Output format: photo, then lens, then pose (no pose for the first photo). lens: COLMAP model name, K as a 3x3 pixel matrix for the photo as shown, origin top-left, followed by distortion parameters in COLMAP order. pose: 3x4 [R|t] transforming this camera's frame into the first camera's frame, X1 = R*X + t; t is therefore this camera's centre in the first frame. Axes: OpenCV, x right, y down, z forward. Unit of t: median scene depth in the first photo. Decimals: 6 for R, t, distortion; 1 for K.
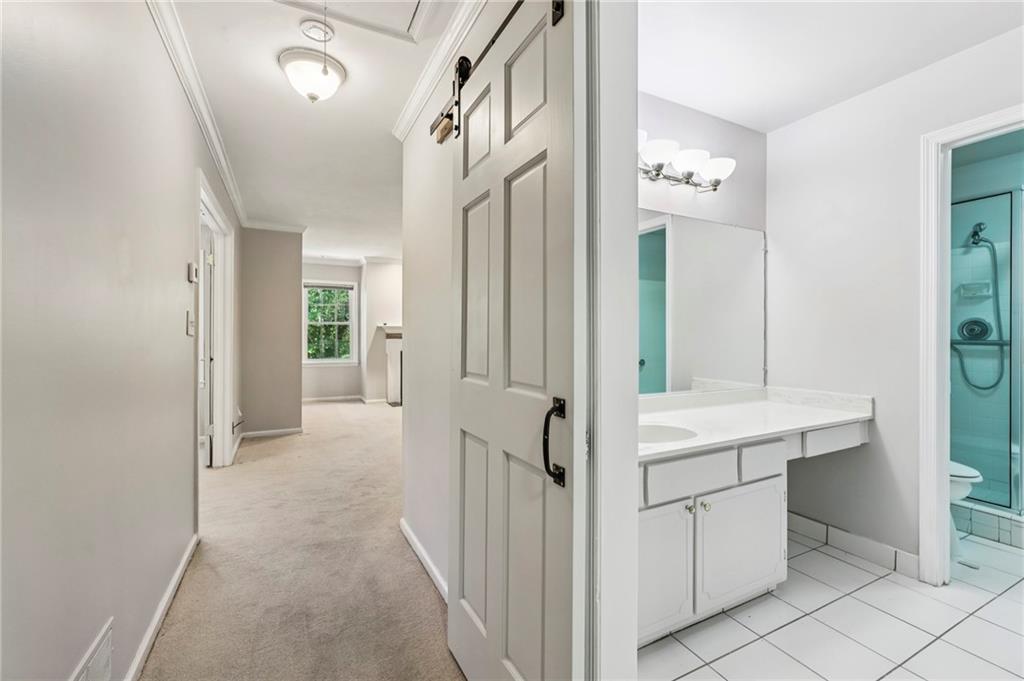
lens RADIAL K [[441.8, 0, 511.9], [0, 441.8, 338.6], [0, 0, 1]] dist [-0.003577, 0.004011]
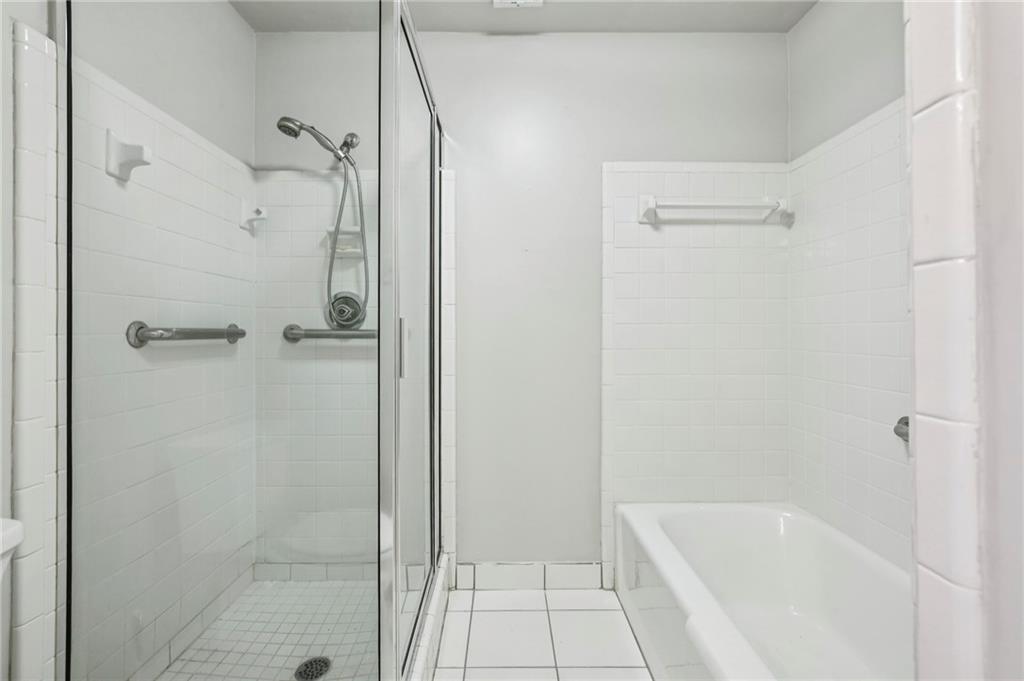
lens RADIAL K [[441.8, 0, 513.6], [0, 441.8, 335.7], [0, 0, 1]] dist [-0.003577, 0.004011]
pose [[0.461988, 0.002161, 0.886884, 0.911843], [0.001424, 0.999994, -0.003179, 0.019102], [-0.886885, 0.002731, 0.461982, 0.769816]]
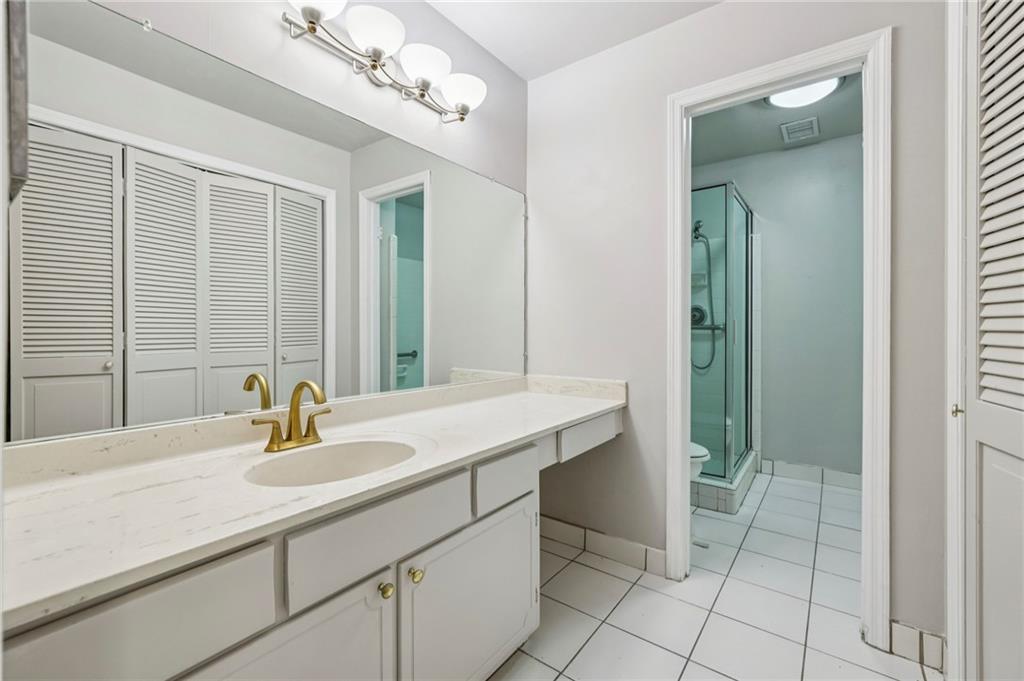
lens RADIAL K [[441.8, 0, 514.9], [0, 441.8, 337.2], [0, 0, 1]] dist [-0.003577, 0.004011]
pose [[0.899357, -0.005484, 0.437181, 0.216421], [0.002055, 0.999963, 0.008315, 0.033295], [-0.437211, -0.006580, 0.899335, 0.285331]]
